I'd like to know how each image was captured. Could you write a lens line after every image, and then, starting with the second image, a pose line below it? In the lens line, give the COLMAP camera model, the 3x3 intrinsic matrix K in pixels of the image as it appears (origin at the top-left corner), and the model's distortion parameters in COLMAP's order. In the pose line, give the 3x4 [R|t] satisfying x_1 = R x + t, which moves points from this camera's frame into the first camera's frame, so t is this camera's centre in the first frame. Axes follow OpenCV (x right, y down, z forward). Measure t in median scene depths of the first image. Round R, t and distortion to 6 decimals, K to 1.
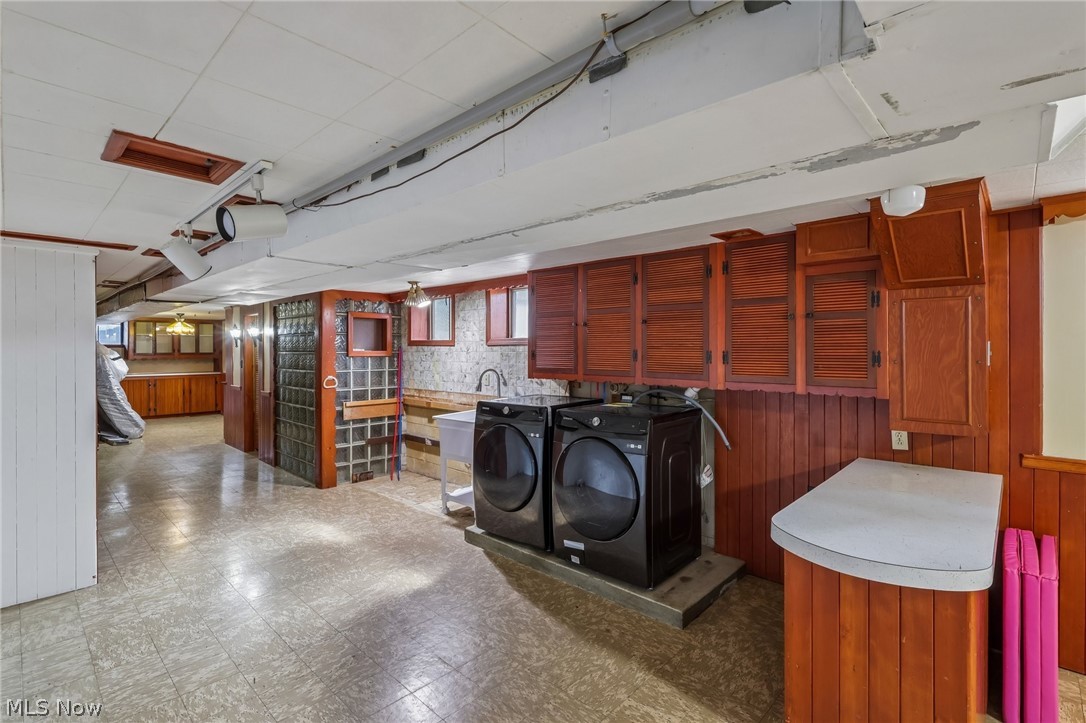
lens RADIAL K [[503.1, 0, 549.5], [0, 503.1, 352.4], [0, 0, 1]] dist [-0.003984, -0.000658]
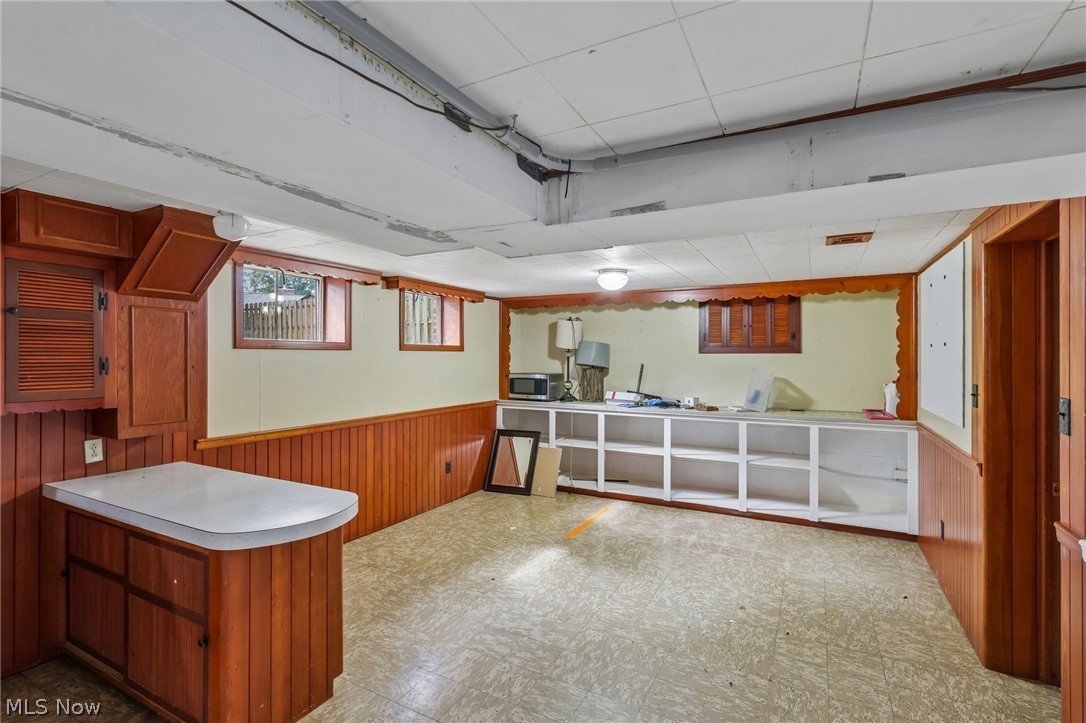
lens RADIAL K [[503.1, 0, 535.9], [0, 503.1, 363.1], [0, 0, 1]] dist [-0.003984, -0.000658]
pose [[-0.240035, -0.012002, 0.970690, -0.423139], [0.002577, 0.999912, 0.013000, -0.002209], [-0.970761, 0.005622, -0.239983, 0.432485]]
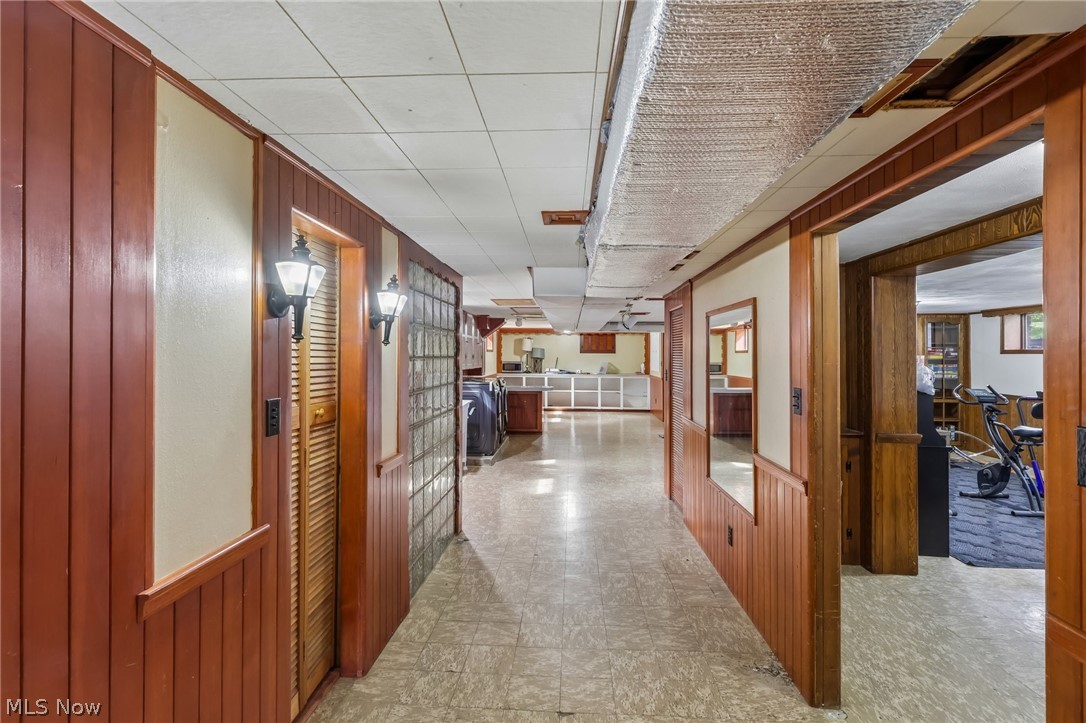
lens RADIAL K [[503.1, 0, 545.9], [0, 503.1, 353.6], [0, 0, 1]] dist [-0.003984, -0.000658]
pose [[-0.637396, 0.000849, 0.770536, -2.208450], [0.000482, 1.000000, -0.000703, -0.004390], [-0.770536, -0.000076, -0.637396, 2.664476]]
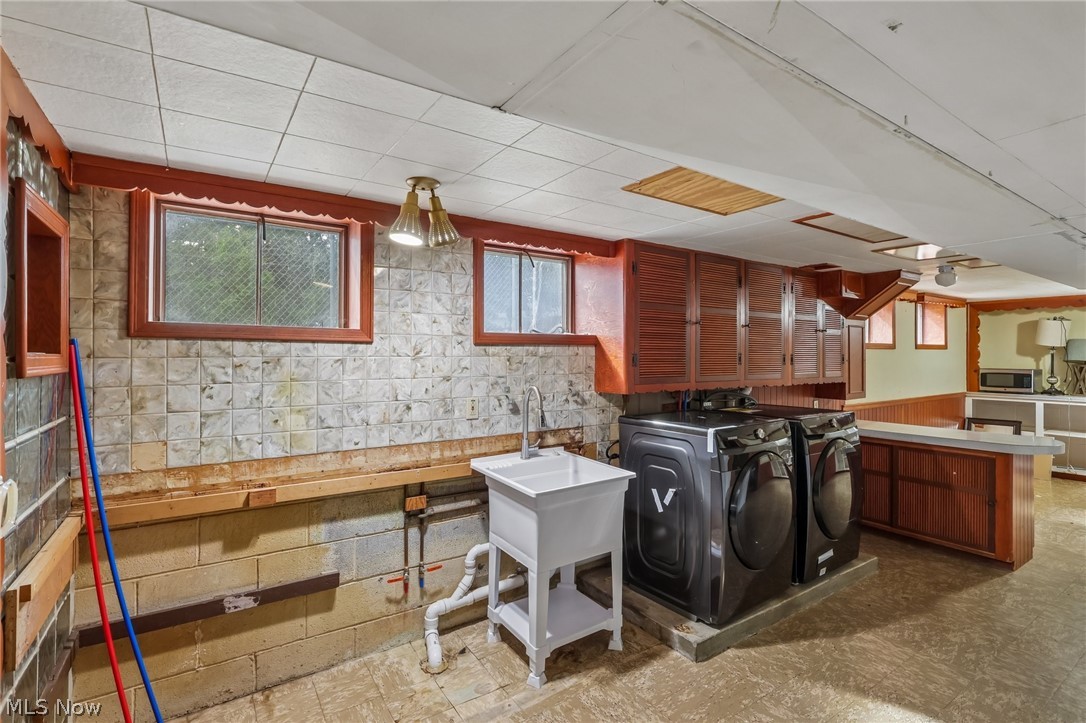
lens RADIAL K [[503.1, 0, 542.6], [0, 503.1, 357.2], [0, 0, 1]] dist [-0.003984, -0.000658]
pose [[0.238058, -0.003476, 0.971245, -1.126293], [0.004730, 0.999986, 0.002419, -0.001869], [-0.971239, 0.004018, 0.238071, 1.446236]]
